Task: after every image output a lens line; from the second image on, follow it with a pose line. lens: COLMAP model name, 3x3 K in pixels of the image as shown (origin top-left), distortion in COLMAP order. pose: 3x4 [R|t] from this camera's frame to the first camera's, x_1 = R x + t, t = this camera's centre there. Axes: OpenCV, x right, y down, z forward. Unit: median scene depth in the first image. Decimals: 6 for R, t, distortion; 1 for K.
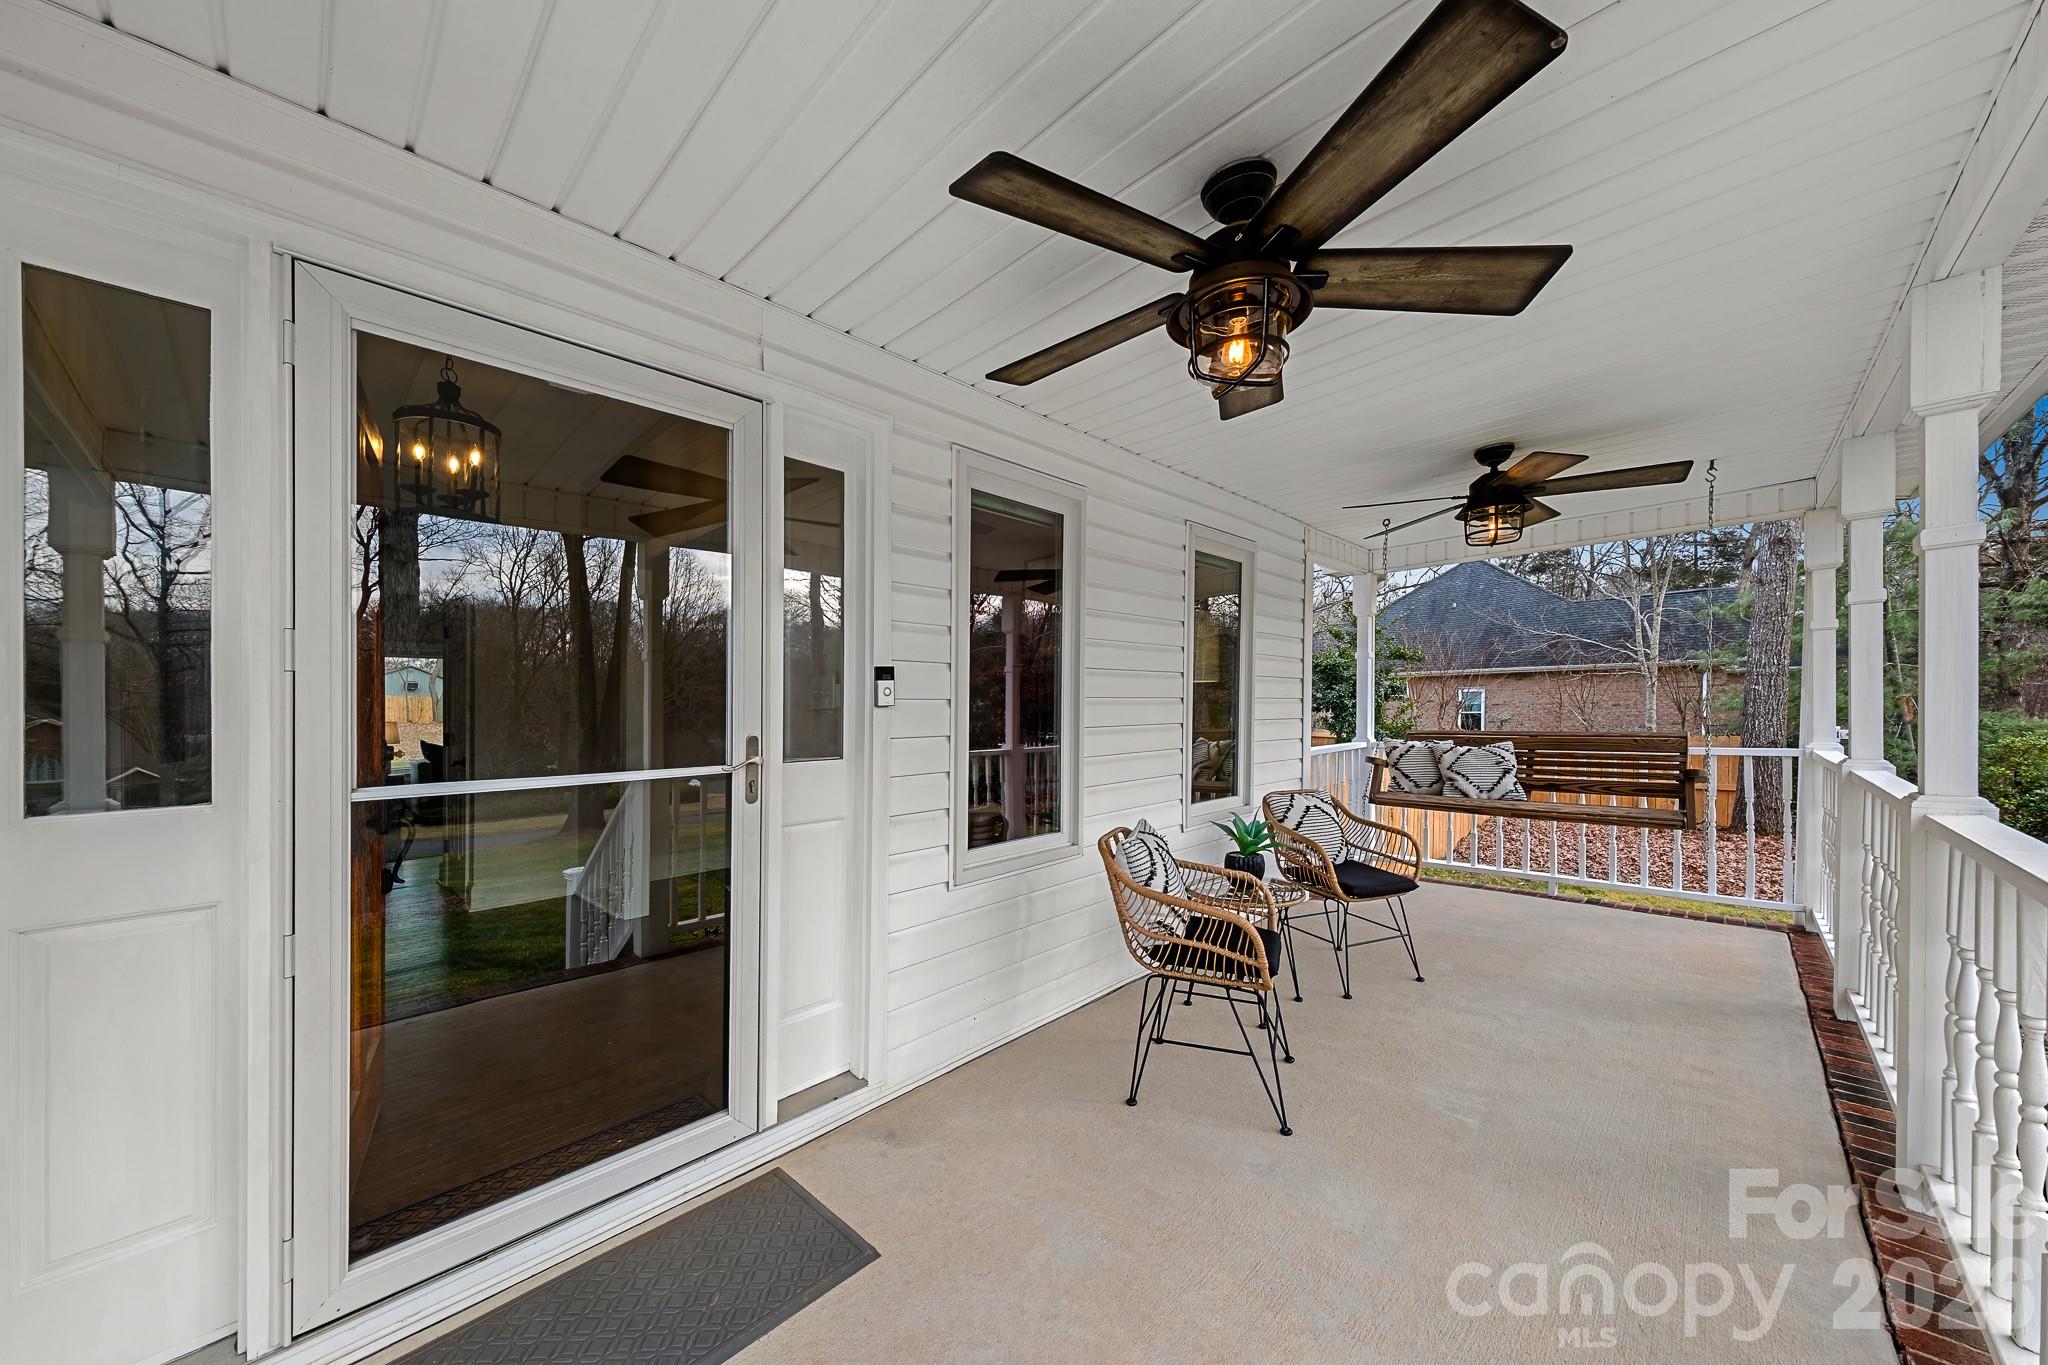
lens RADIAL K [[709.1, 0, 1026.9], [0, 709.1, 716.7], [0, 0, 1]] dist [0.007738, -0.002496]
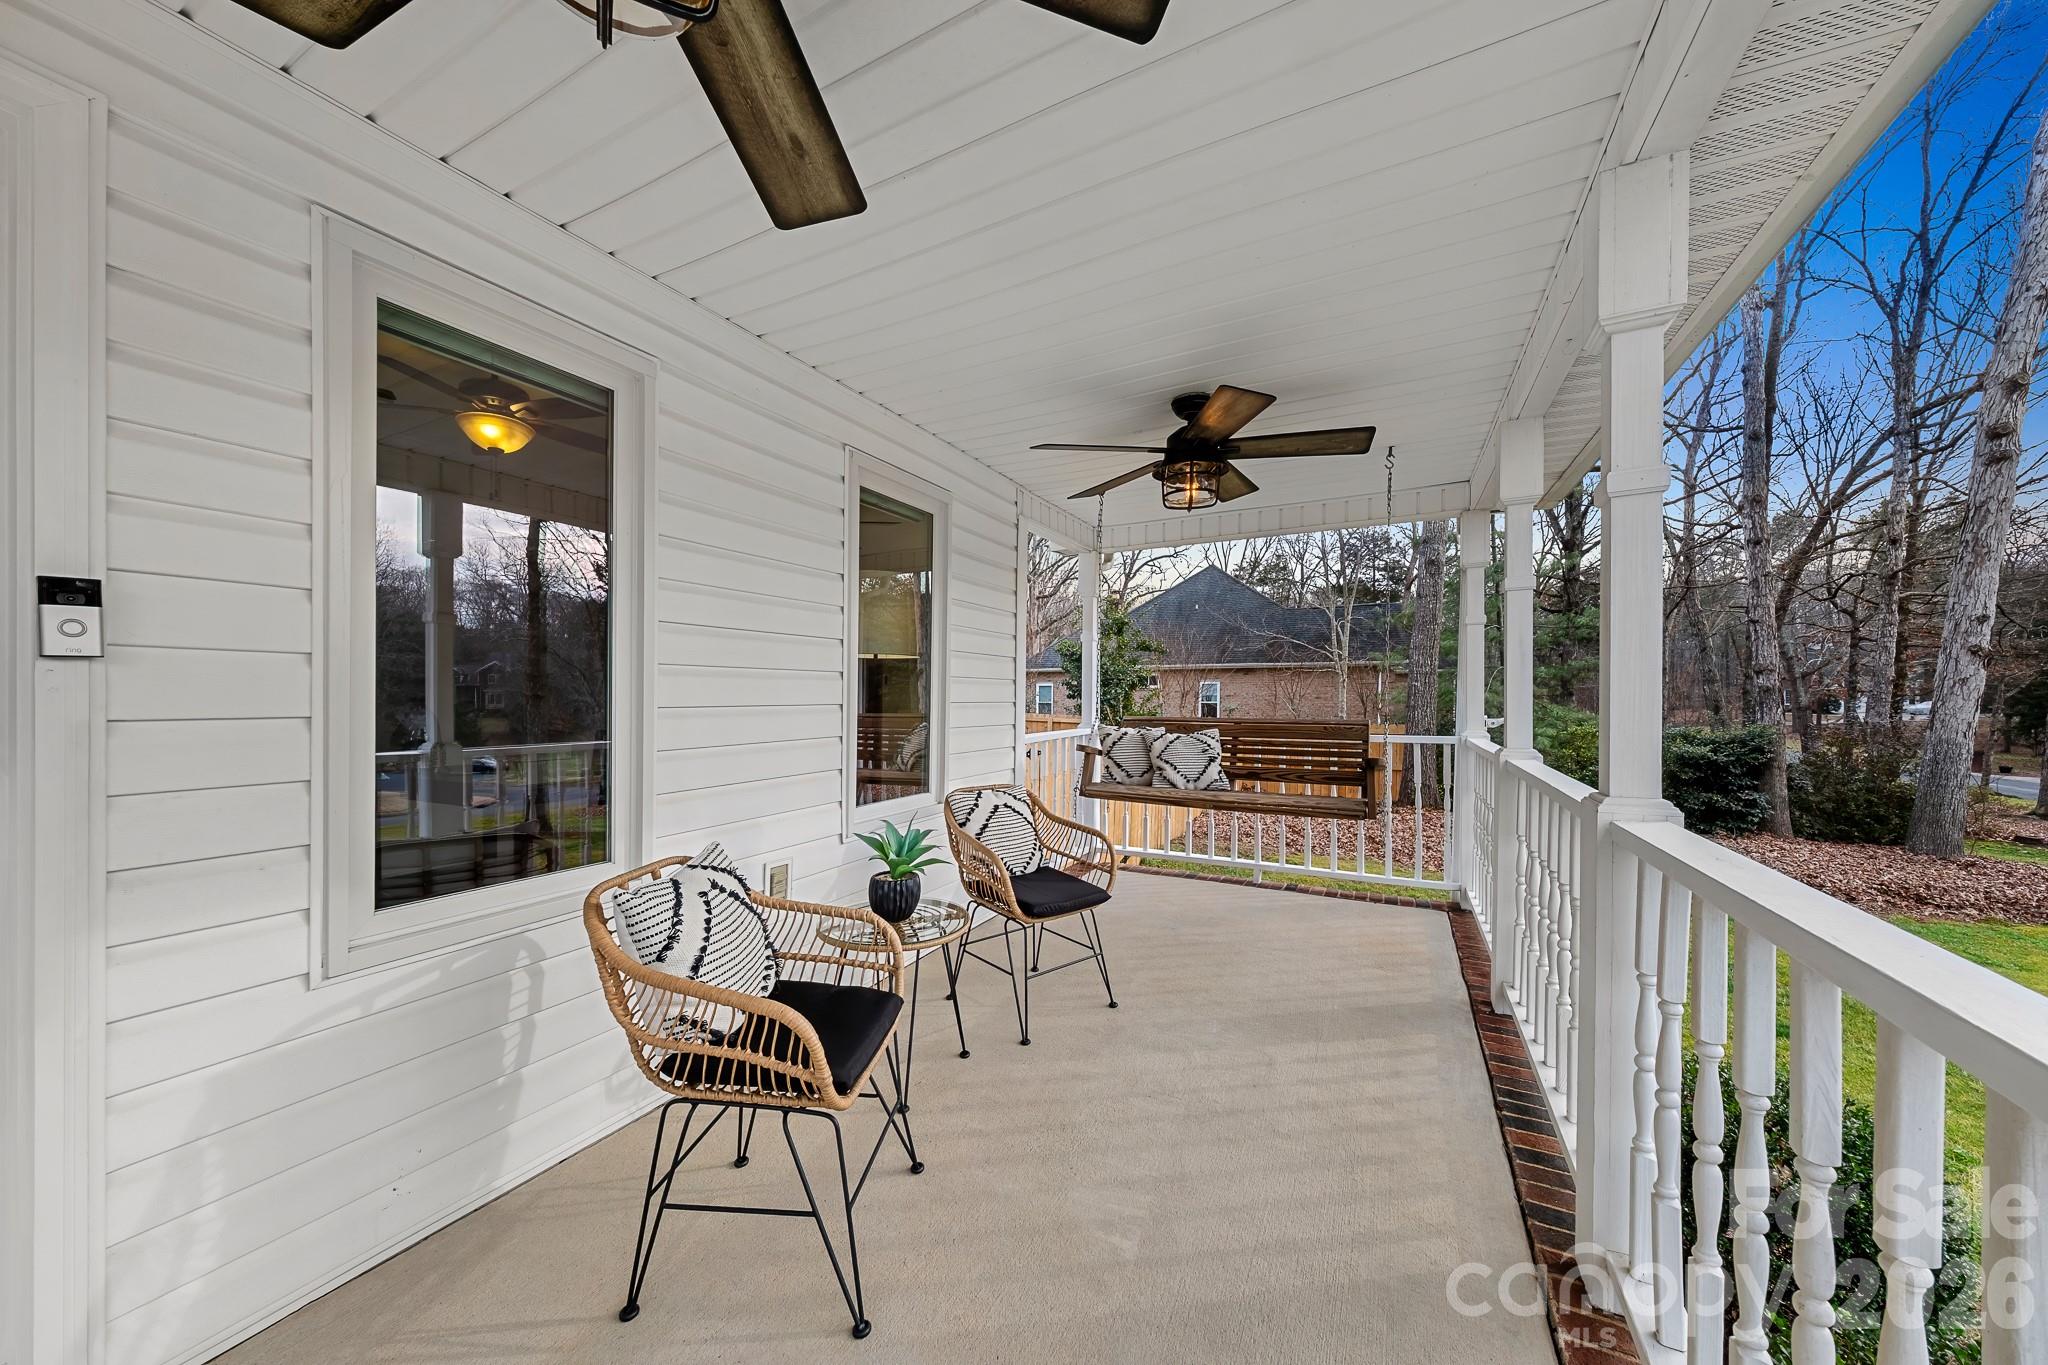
lens RADIAL K [[709.1, 0, 1003.6], [0, 709.1, 689.7], [0, 0, 1]] dist [0.007738, -0.002496]
pose [[0.962699, 0.017451, 0.270013, 0.193944], [-0.012448, 0.999718, -0.020228, 0.006826], [-0.270290, 0.016112, 0.962644, 0.211667]]
